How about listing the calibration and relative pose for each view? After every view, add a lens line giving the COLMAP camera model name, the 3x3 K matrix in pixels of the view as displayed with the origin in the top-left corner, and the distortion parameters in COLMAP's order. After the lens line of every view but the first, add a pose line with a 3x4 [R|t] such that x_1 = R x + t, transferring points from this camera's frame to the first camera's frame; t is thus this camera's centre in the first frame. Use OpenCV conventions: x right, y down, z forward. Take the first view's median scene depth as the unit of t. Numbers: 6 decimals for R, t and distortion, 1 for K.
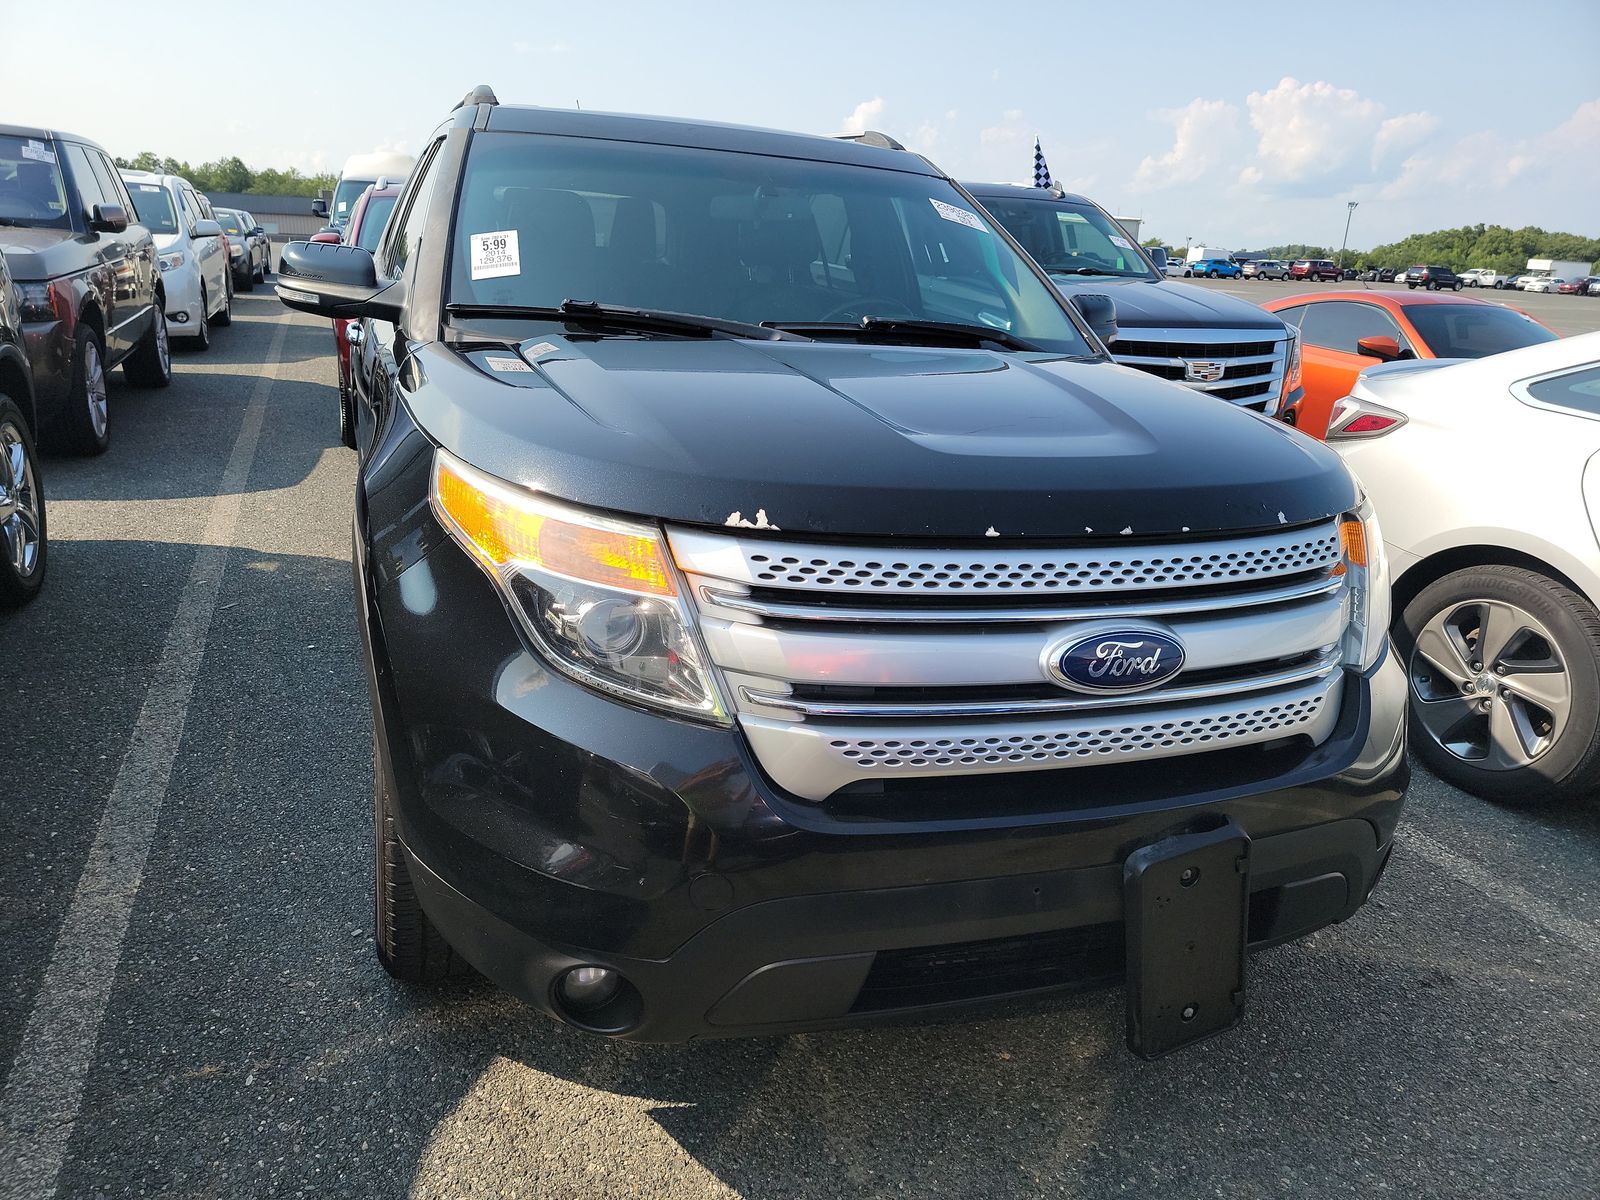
lens RADIAL K [[1102.1, 0, 812.7], [0, 1102.1, 597.1], [0, 0, 1]] dist [0.054396, -0.042452]
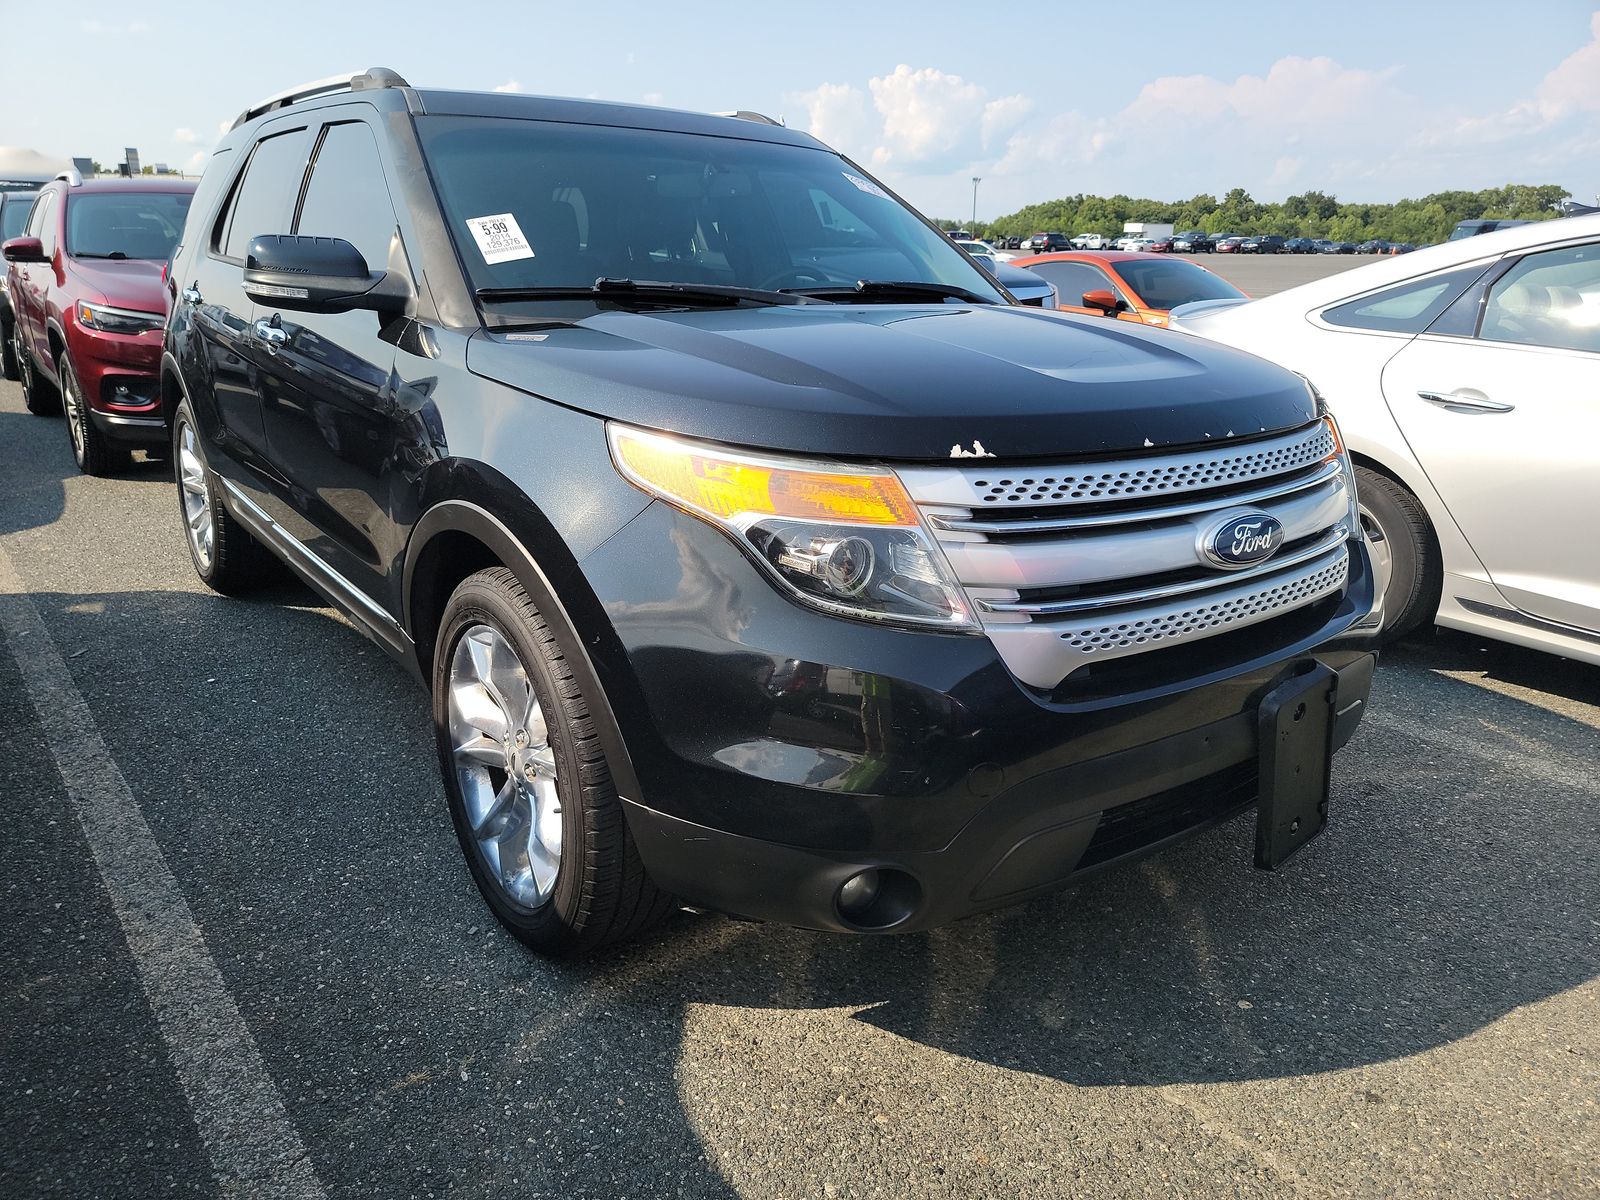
lens RADIAL K [[1102.1, 0, 797.5], [0, 1102.1, 587.5], [0, 0, 1]] dist [0.054396, -0.042452]
pose [[0.957046, -0.125606, 0.261317, -0.381249], [0.124421, 0.992004, 0.021145, 0.016377], [-0.261884, 0.012277, 0.965021, -0.030594]]
